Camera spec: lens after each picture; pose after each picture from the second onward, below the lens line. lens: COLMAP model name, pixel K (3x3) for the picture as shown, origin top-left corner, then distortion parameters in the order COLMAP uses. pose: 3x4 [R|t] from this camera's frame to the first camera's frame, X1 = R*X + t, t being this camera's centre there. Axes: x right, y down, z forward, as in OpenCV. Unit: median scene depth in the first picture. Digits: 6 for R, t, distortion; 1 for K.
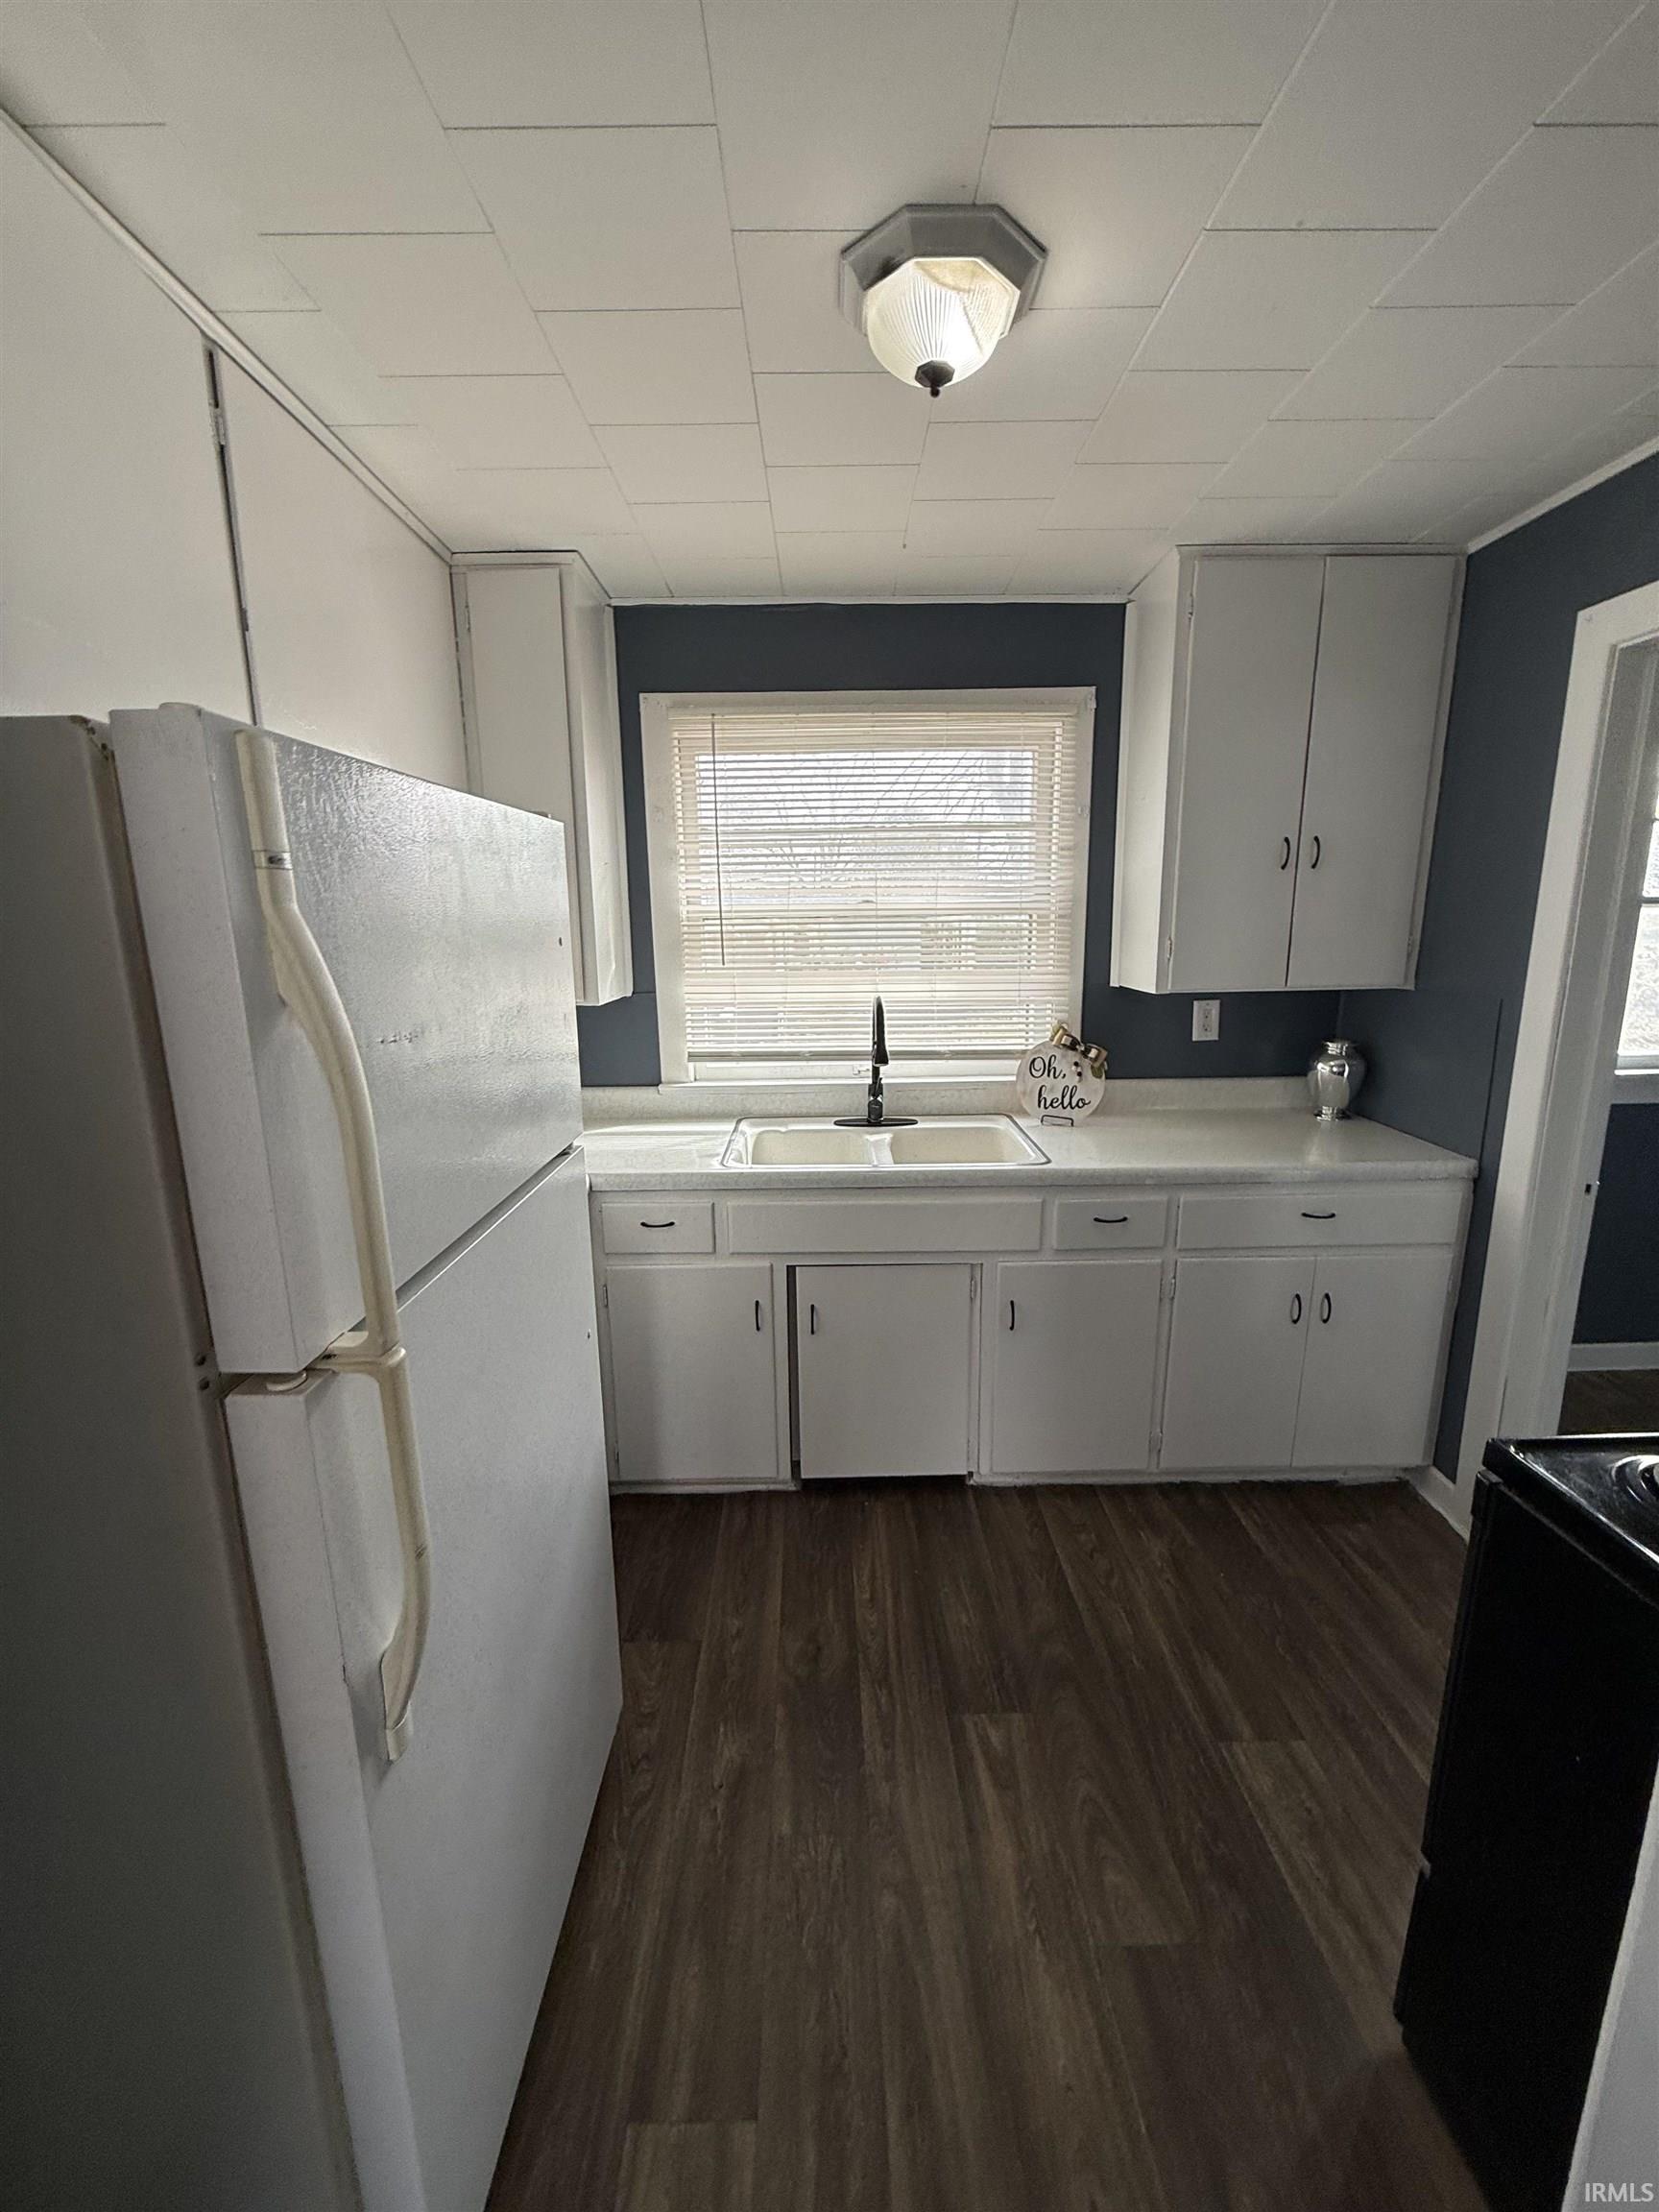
lens RADIAL K [[875.7, 0, 833.6], [0, 875.7, 1097.6], [0, 0, 1]] dist [-0.000063, -0.000624]
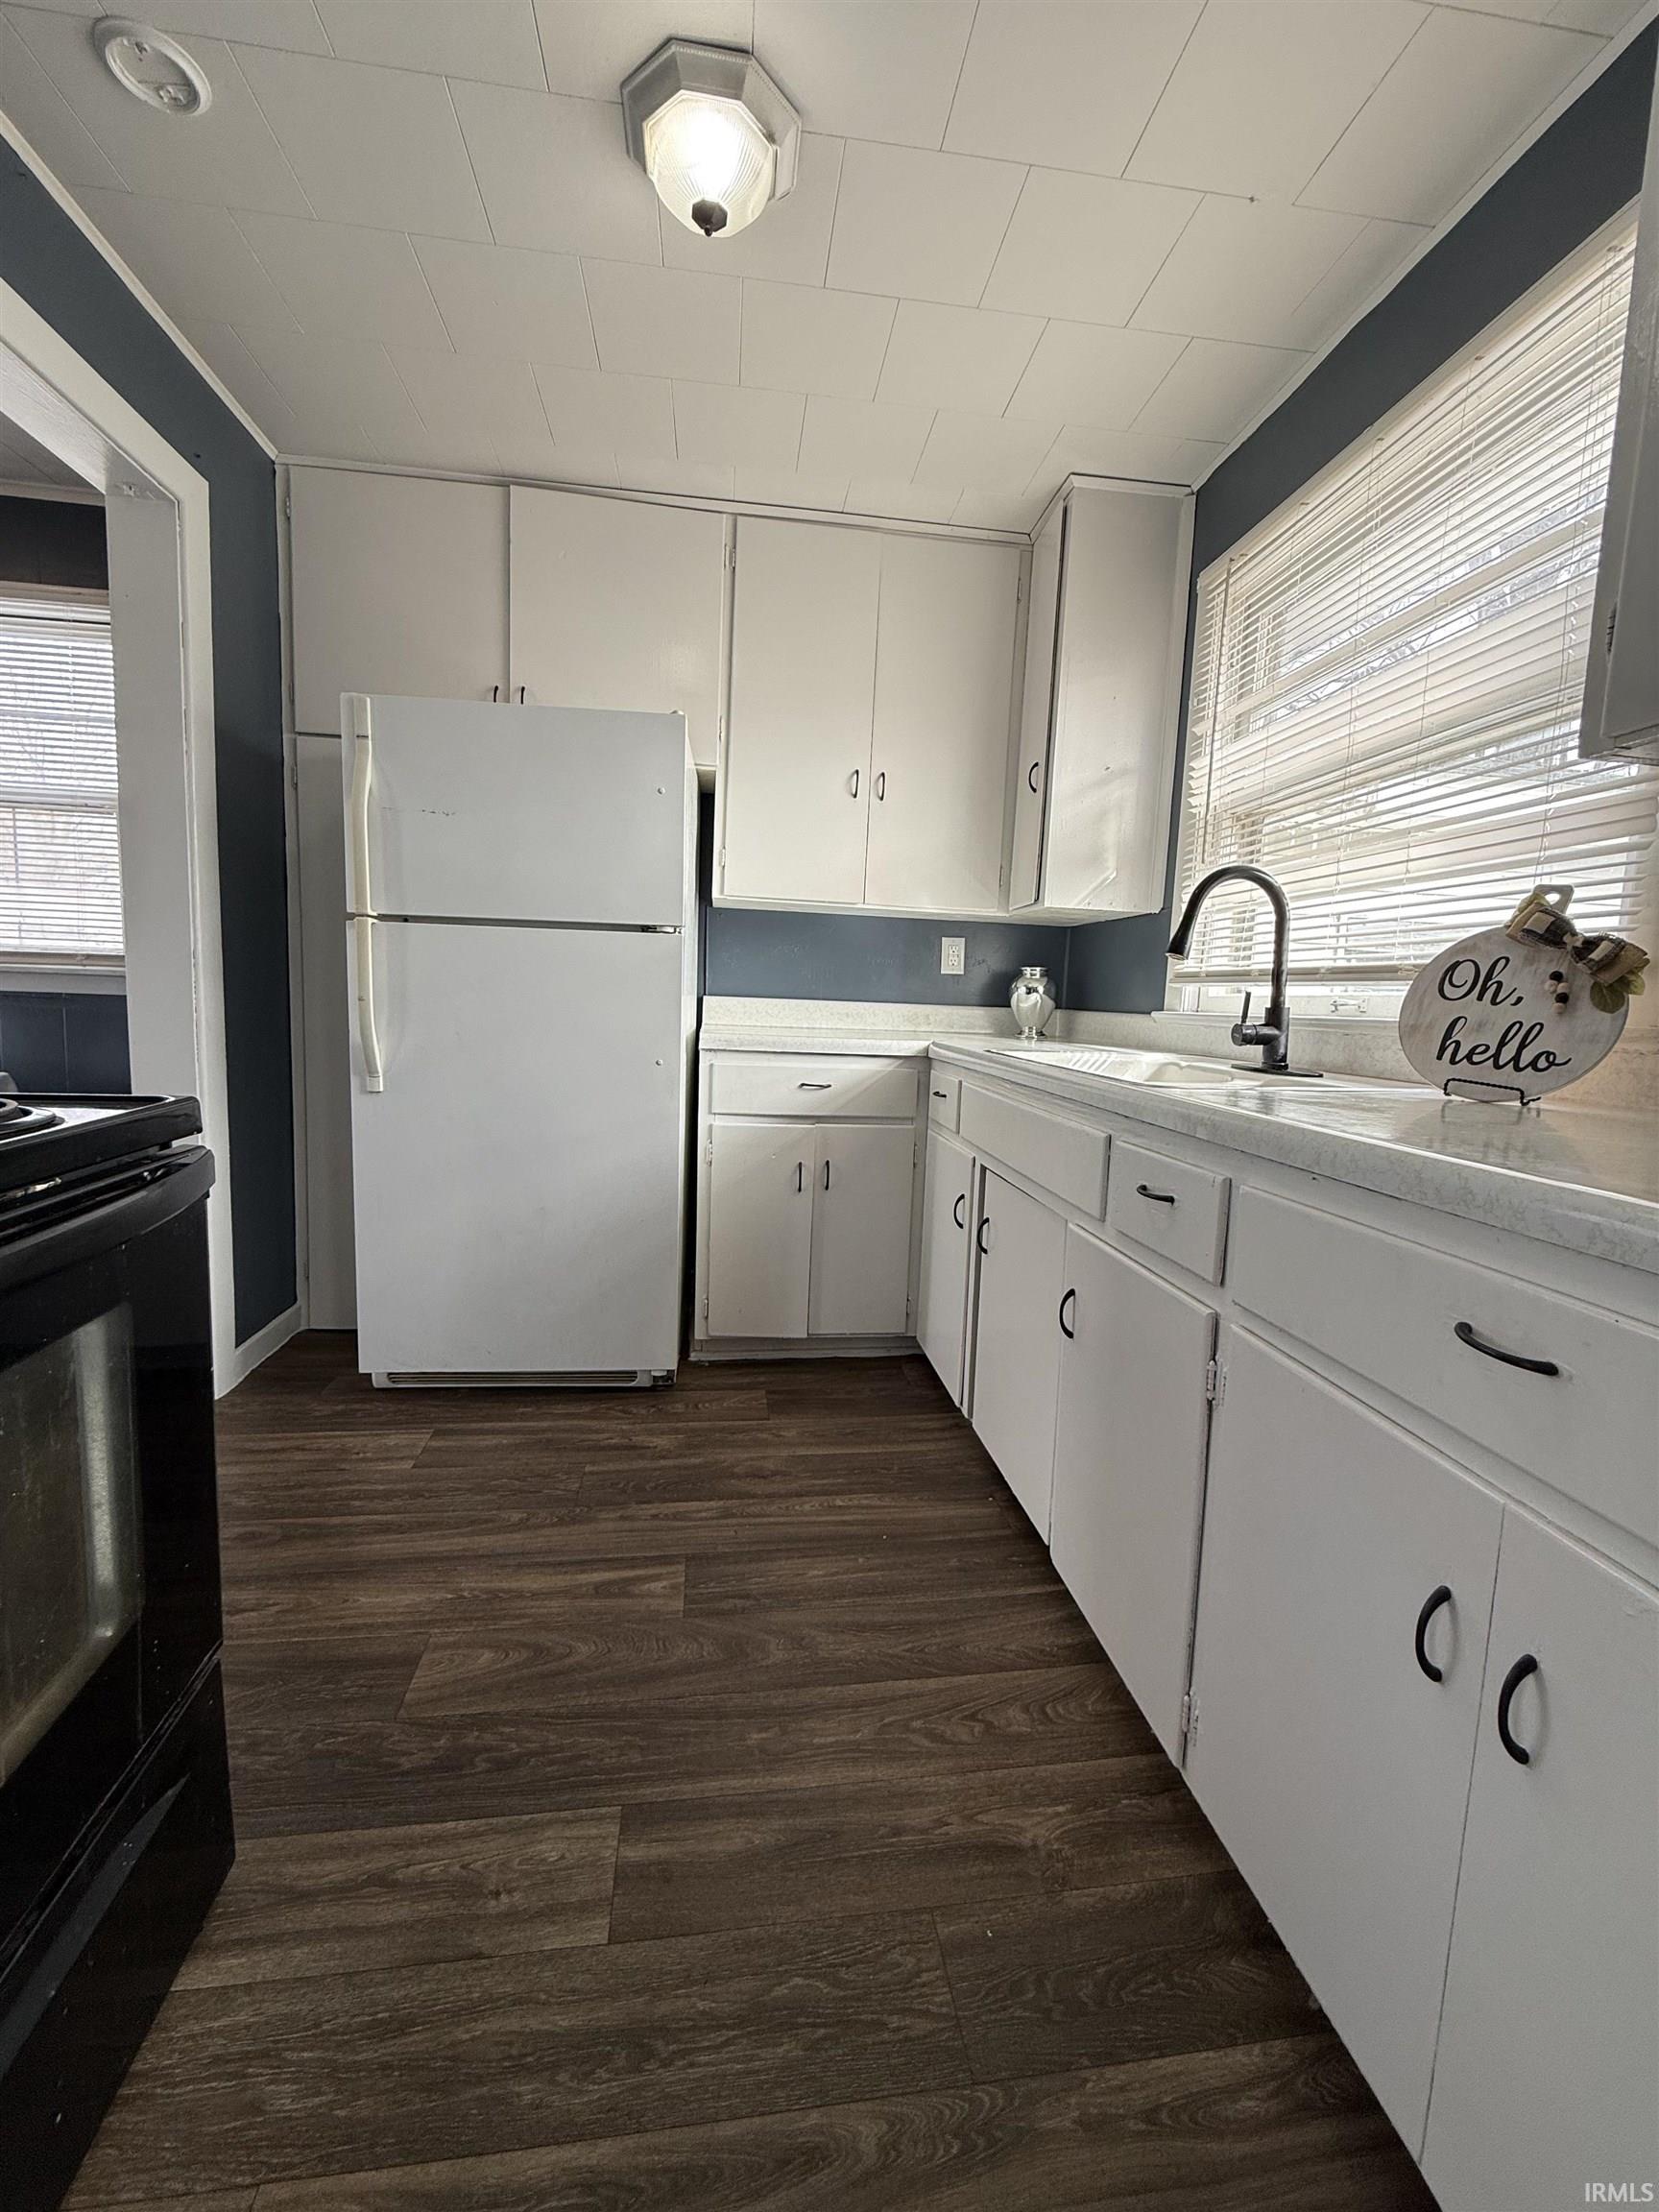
lens RADIAL K [[875.7, 0, 831.3], [0, 875.7, 1099.1], [0, 0, 1]] dist [-0.000063, -0.000624]
pose [[0.119276, 0.127385, -0.984655, 0.958431], [-0.233005, 0.967630, 0.096957, 0.090935], [0.965133, 0.217865, 0.145096, 0.850005]]
